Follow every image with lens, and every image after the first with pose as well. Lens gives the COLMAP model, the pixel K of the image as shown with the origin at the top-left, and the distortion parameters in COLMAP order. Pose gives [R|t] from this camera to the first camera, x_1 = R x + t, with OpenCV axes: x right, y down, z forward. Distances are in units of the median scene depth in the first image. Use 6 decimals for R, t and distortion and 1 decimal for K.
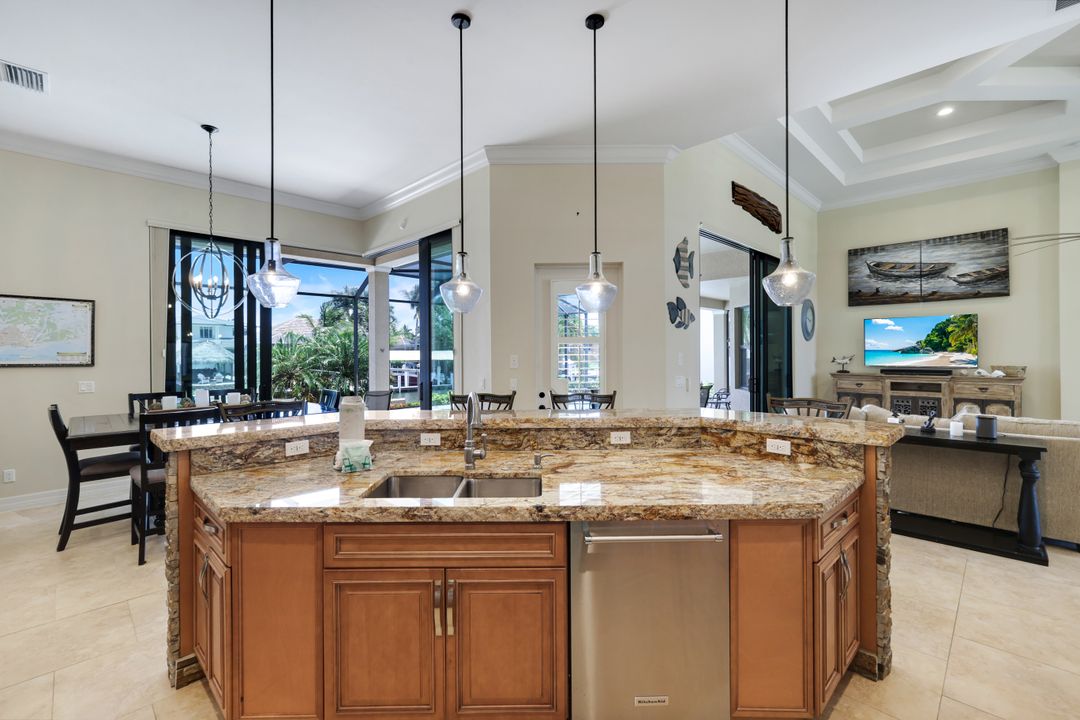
lens RADIAL K [[470.1, 0, 539.2], [0, 470.1, 352.9], [0, 0, 1]] dist [0.002667, 0.000432]
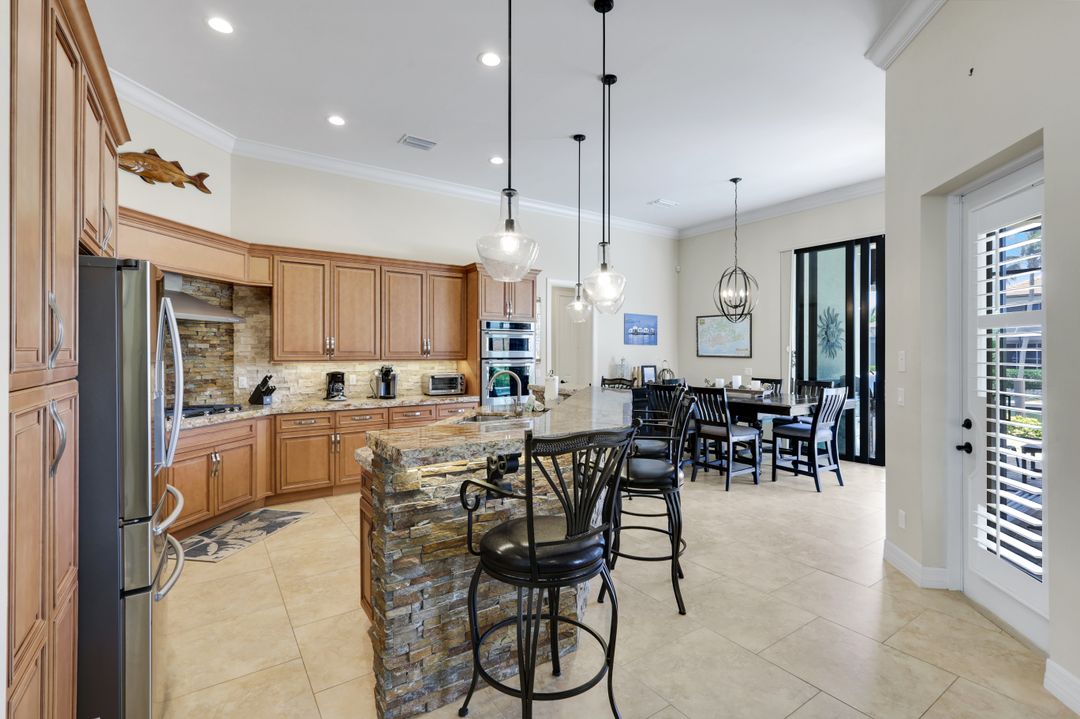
lens RADIAL K [[495.2, 0, 538.9], [0, 495.2, 351.8], [0, 0, 1]] dist [0.003663, 0.000394]
pose [[-0.188860, 0.003391, -0.981998, 0.488587], [-0.001579, 0.999992, 0.003757, 0.003013], [0.982003, 0.002260, -0.188854, 0.453505]]
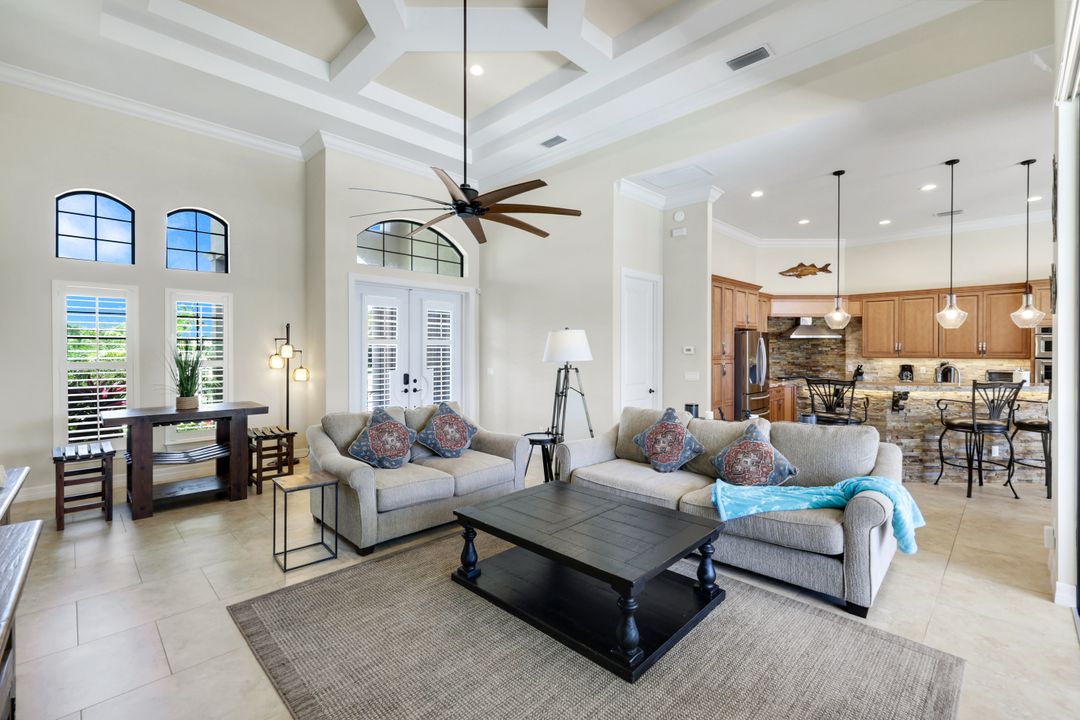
lens RADIAL K [[473.0, 0, 540.5], [0, 473.0, 351.9], [0, 0, 1]] dist [0.001403, 0.000475]
pose [[-0.999981, 0.006183, -0.000310, 0.703210], [0.006180, 0.999944, 0.008569, -0.009430], [0.000363, 0.008567, -0.999963, 1.177981]]
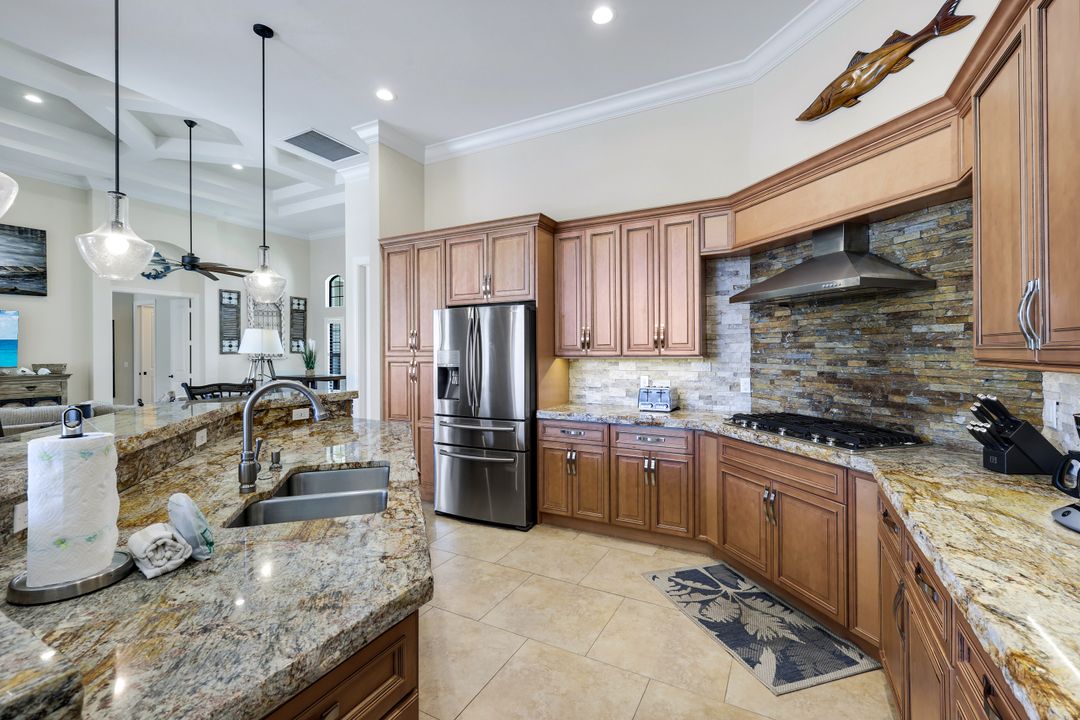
lens RADIAL K [[473.0, 0, 540.5], [0, 473.0, 351.9], [0, 0, 1]] dist [0.001403, 0.000475]
pose [[-0.286683, 0.005229, 0.958011, -0.314668], [0.008494, 0.999960, -0.002916, 0.013665], [-0.957988, 0.007302, -0.286716, 0.256836]]
